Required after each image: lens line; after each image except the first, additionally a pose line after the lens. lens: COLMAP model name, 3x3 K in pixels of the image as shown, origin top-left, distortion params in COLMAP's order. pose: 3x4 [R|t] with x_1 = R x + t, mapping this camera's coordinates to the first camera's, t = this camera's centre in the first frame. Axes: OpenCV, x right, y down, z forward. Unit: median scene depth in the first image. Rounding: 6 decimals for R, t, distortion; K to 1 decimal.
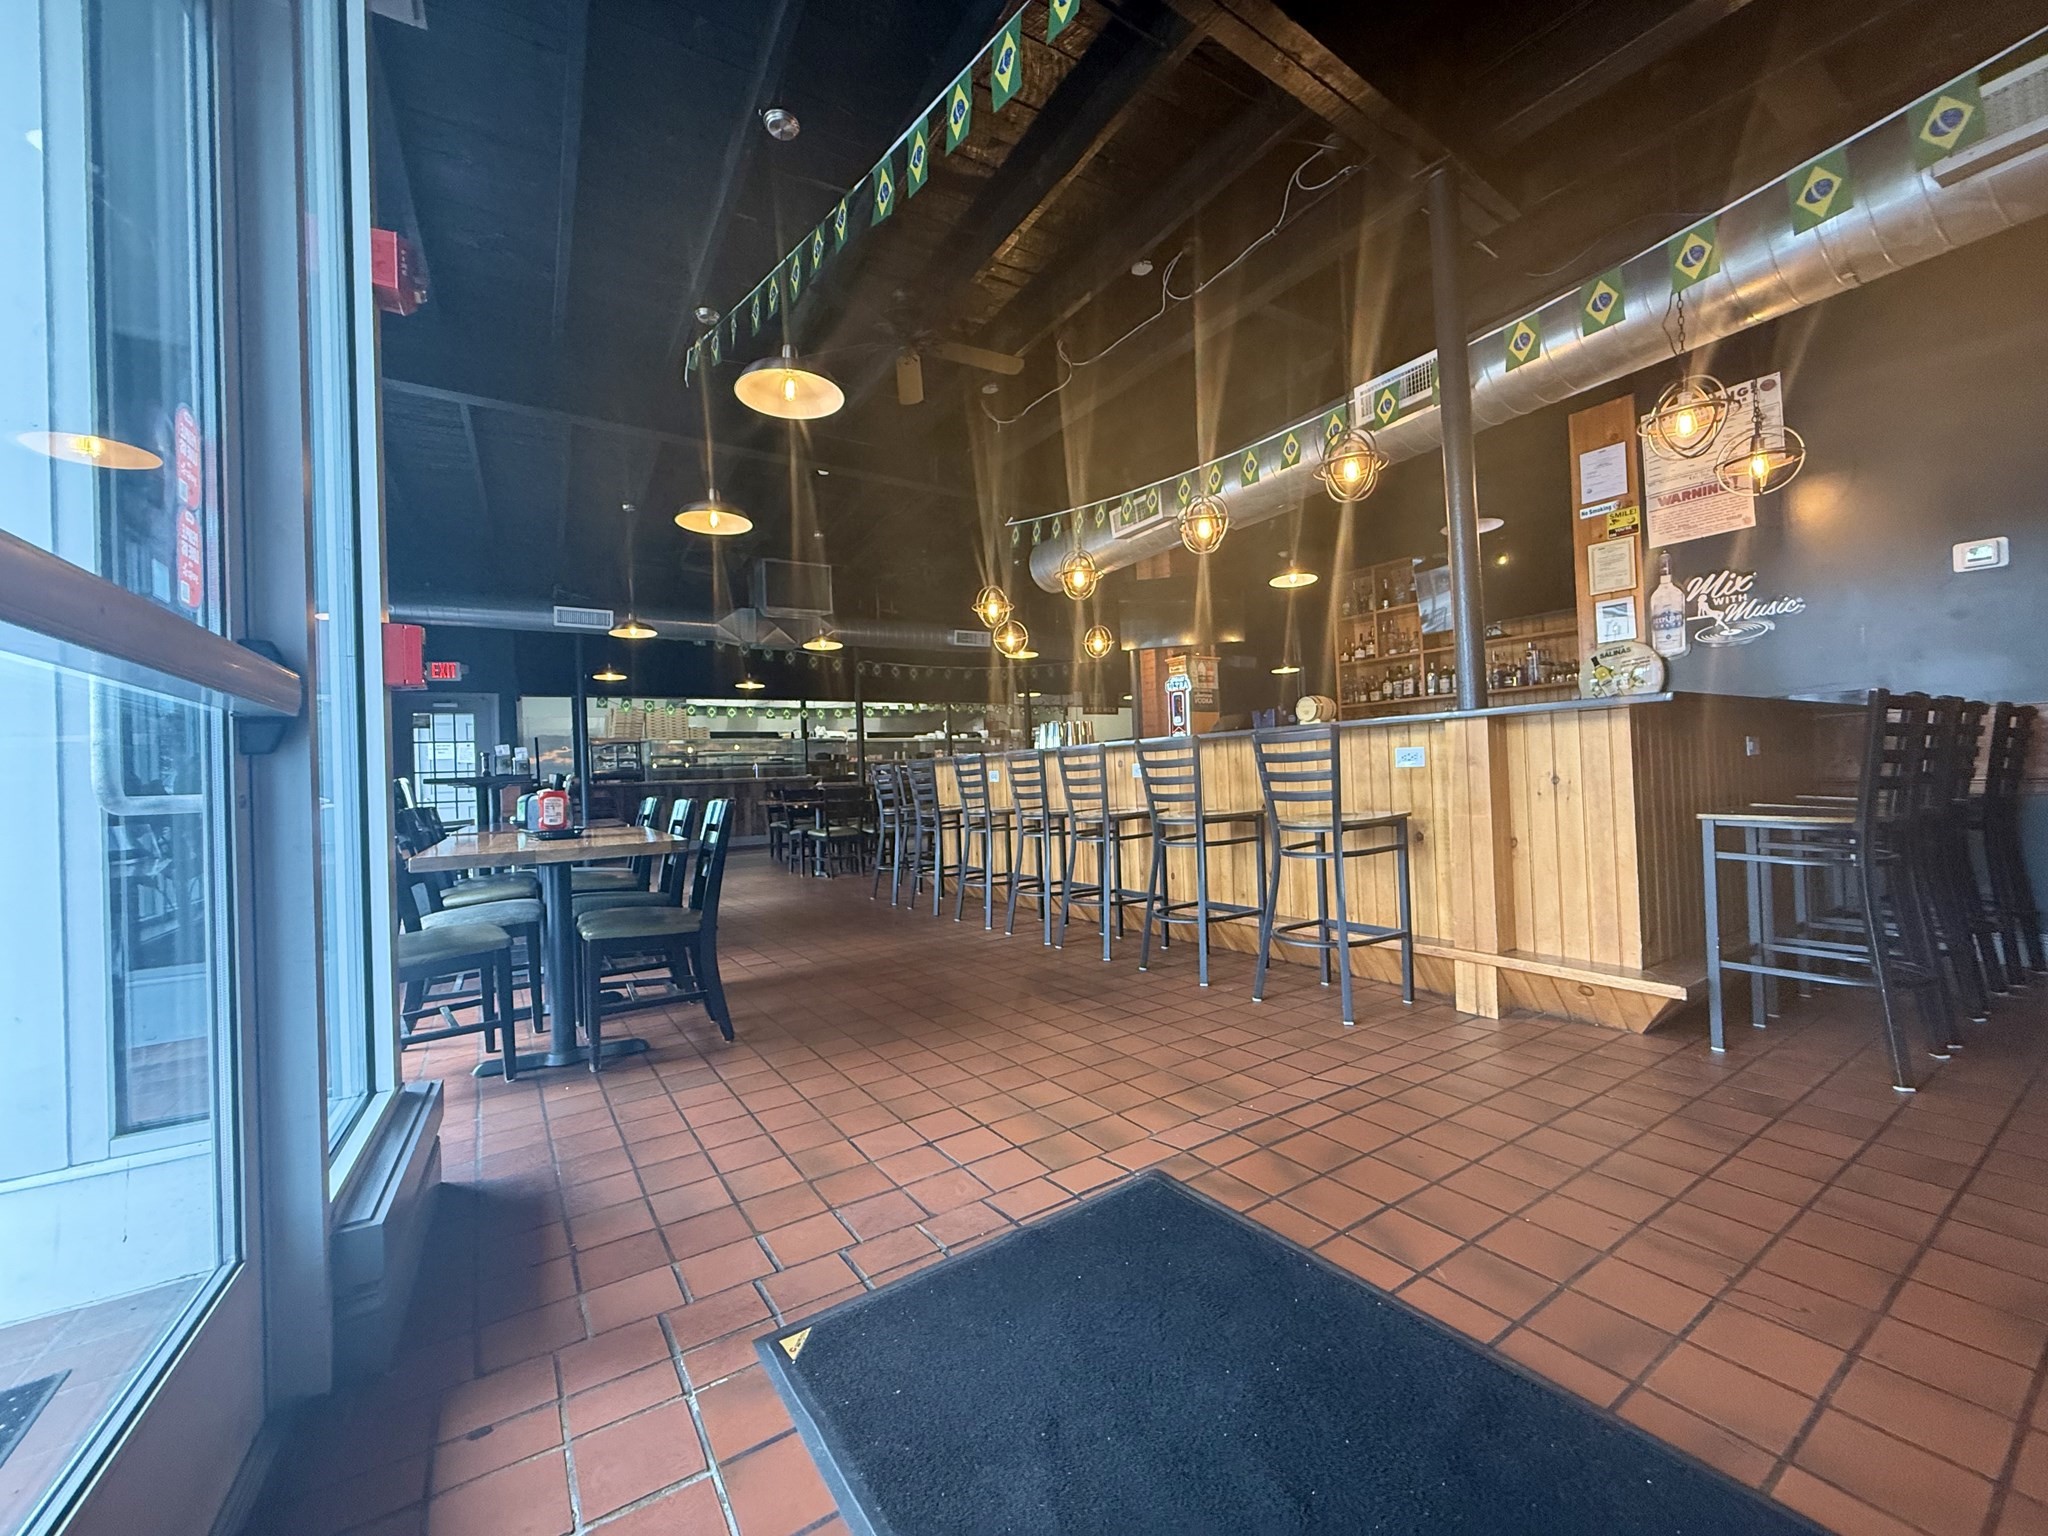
lens RADIAL K [[818.8, 0, 1027.8], [0, 818.8, 768.1], [0, 0, 1]] dist [0.004173, 0.000119]
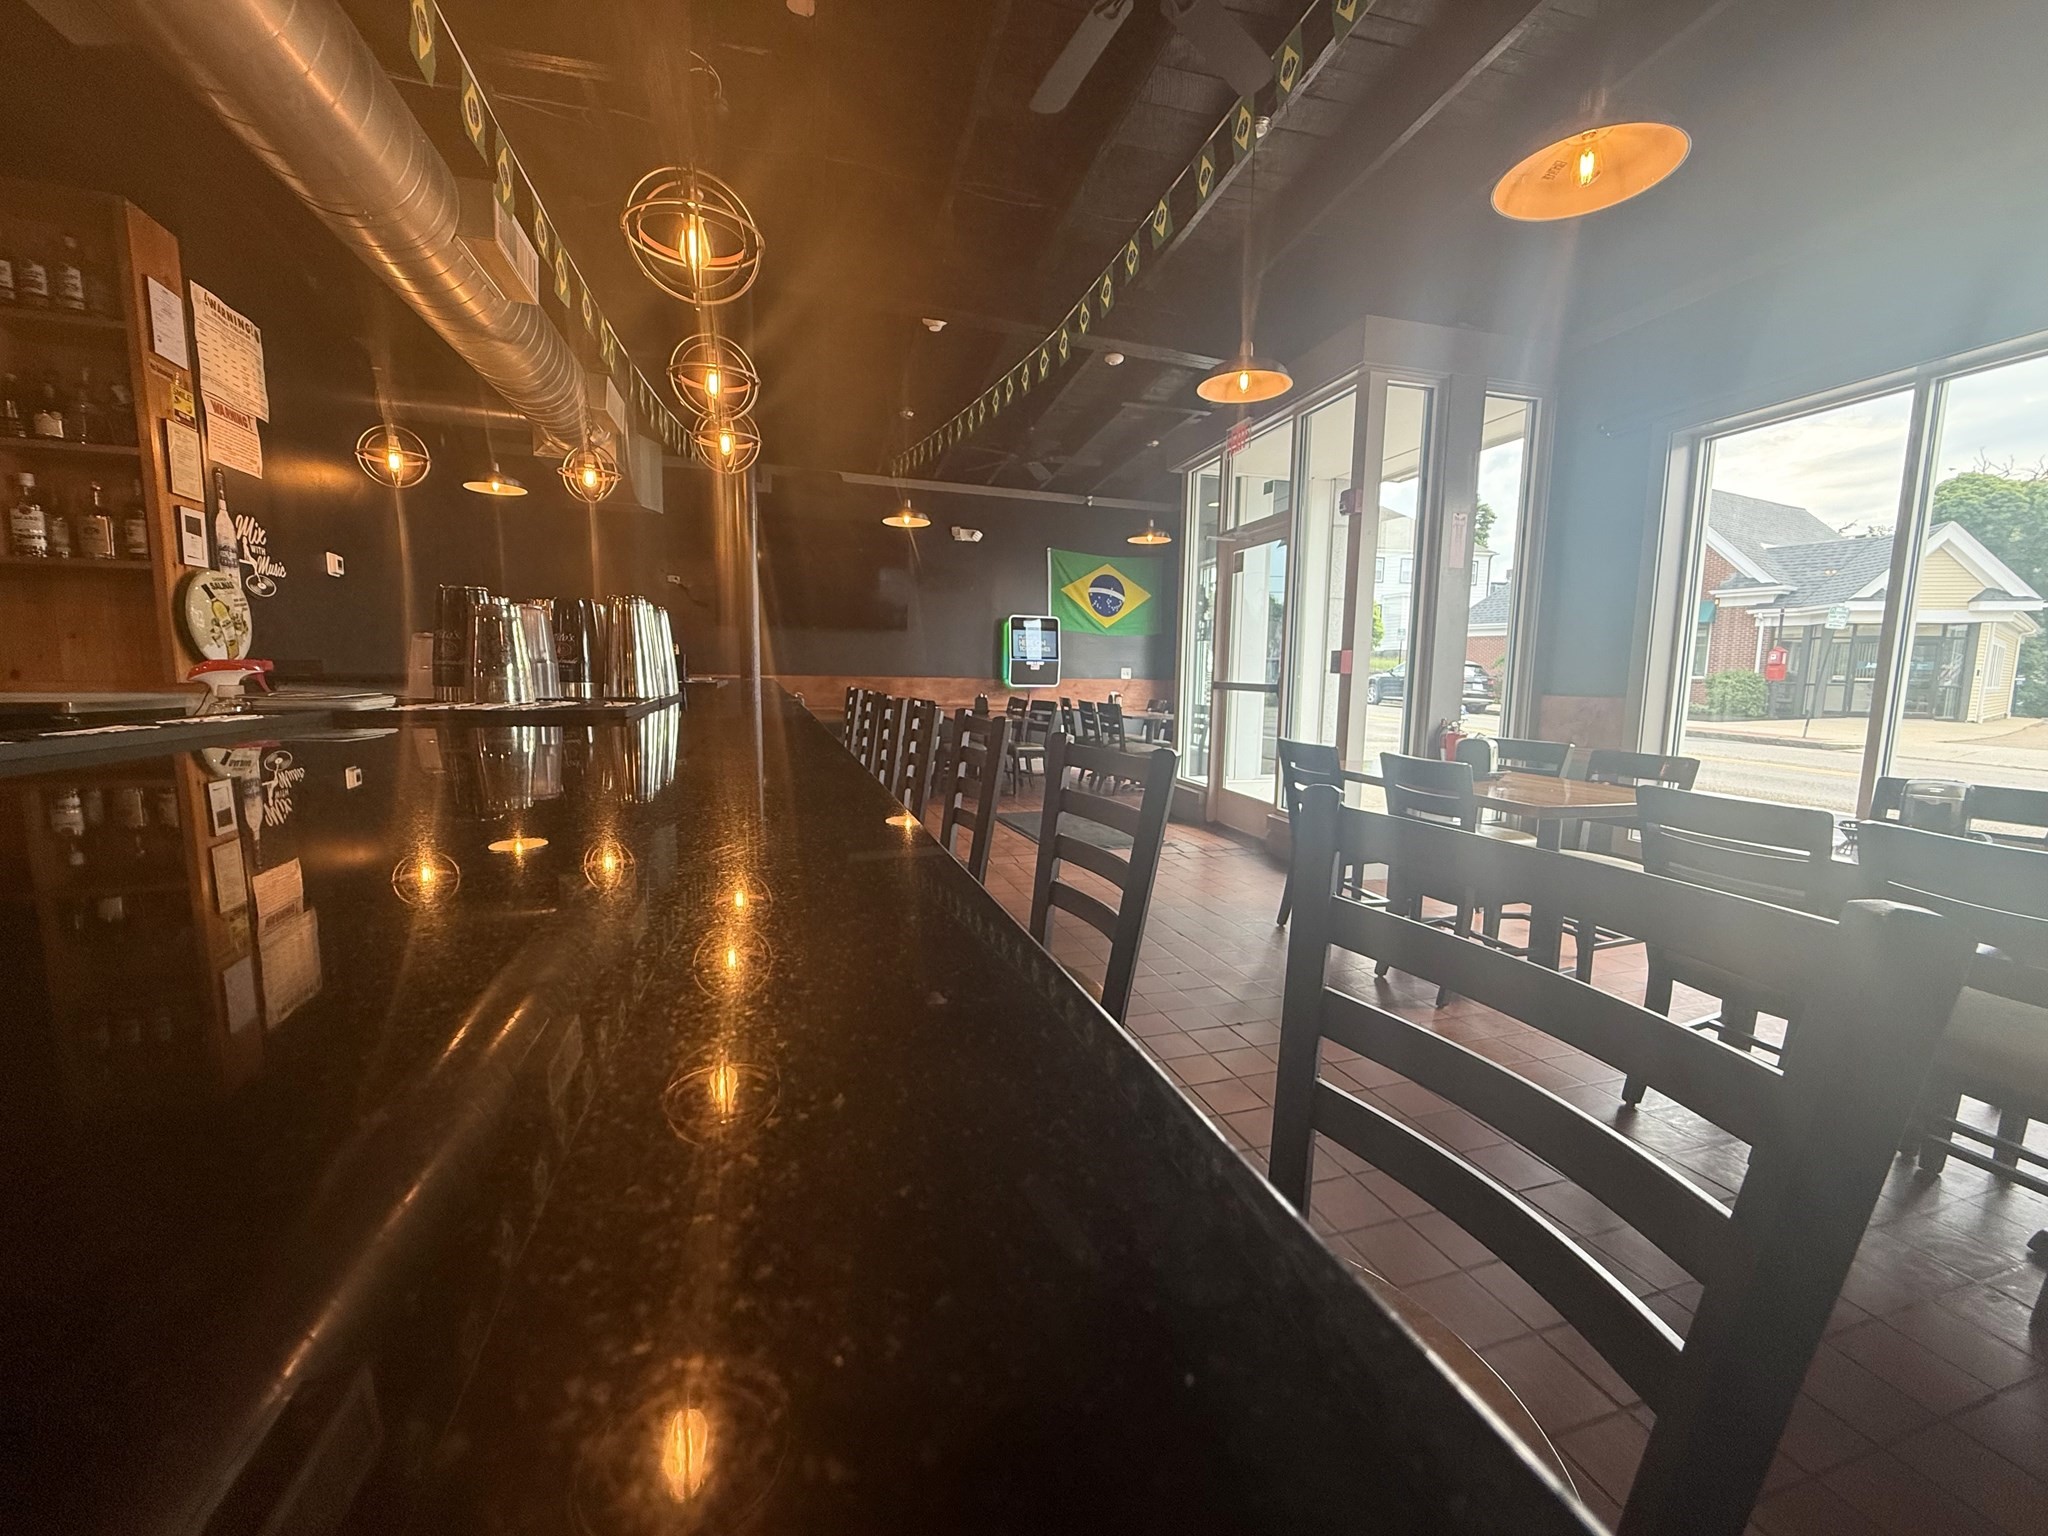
lens RADIAL K [[817.4, 0, 1024.0], [0, 817.4, 768.0], [0, 0, 1]] dist [0.000093, 0.000060]
pose [[-0.961854, -0.010049, 0.273380, -0.315227], [0.017180, 0.995134, 0.097025, -0.043378], [-0.273025, 0.098020, -0.957000, 2.180244]]
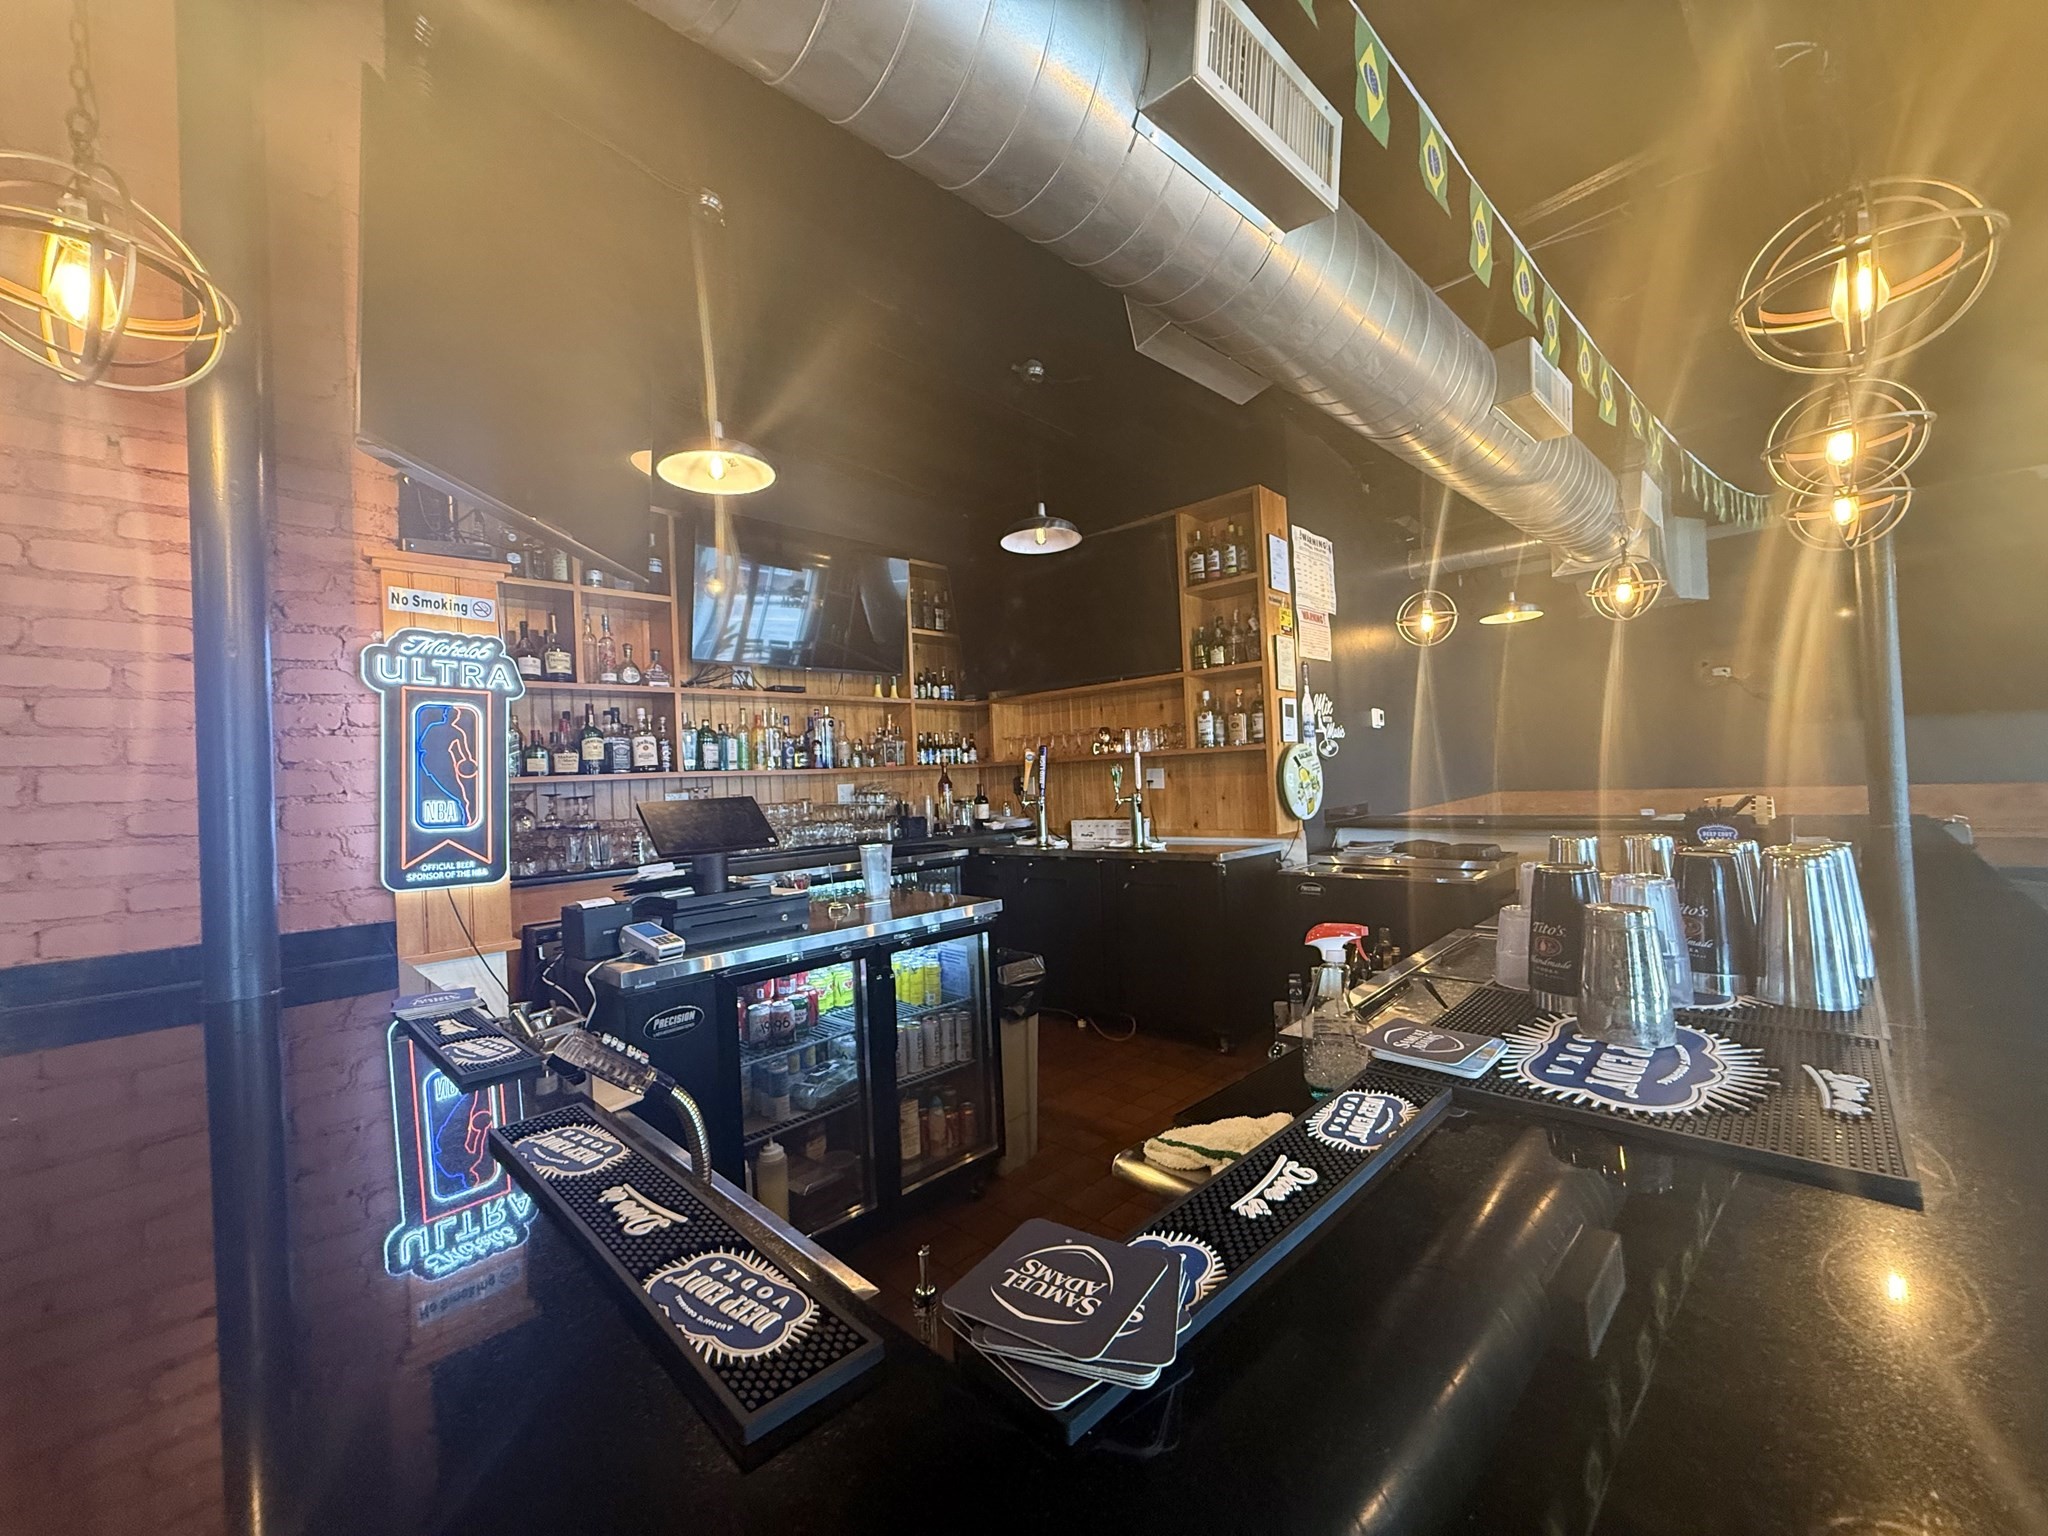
lens RADIAL K [[816.4, 0, 1024.0], [0, 816.4, 768.0], [0, 0, 1]] dist [0.000585, -0.000032]
pose [[-0.201026, 0.058236, 0.977853, -0.220429], [0.042895, 0.997797, -0.050605, -0.127220], [-0.978646, 0.031772, -0.203081, 2.140481]]
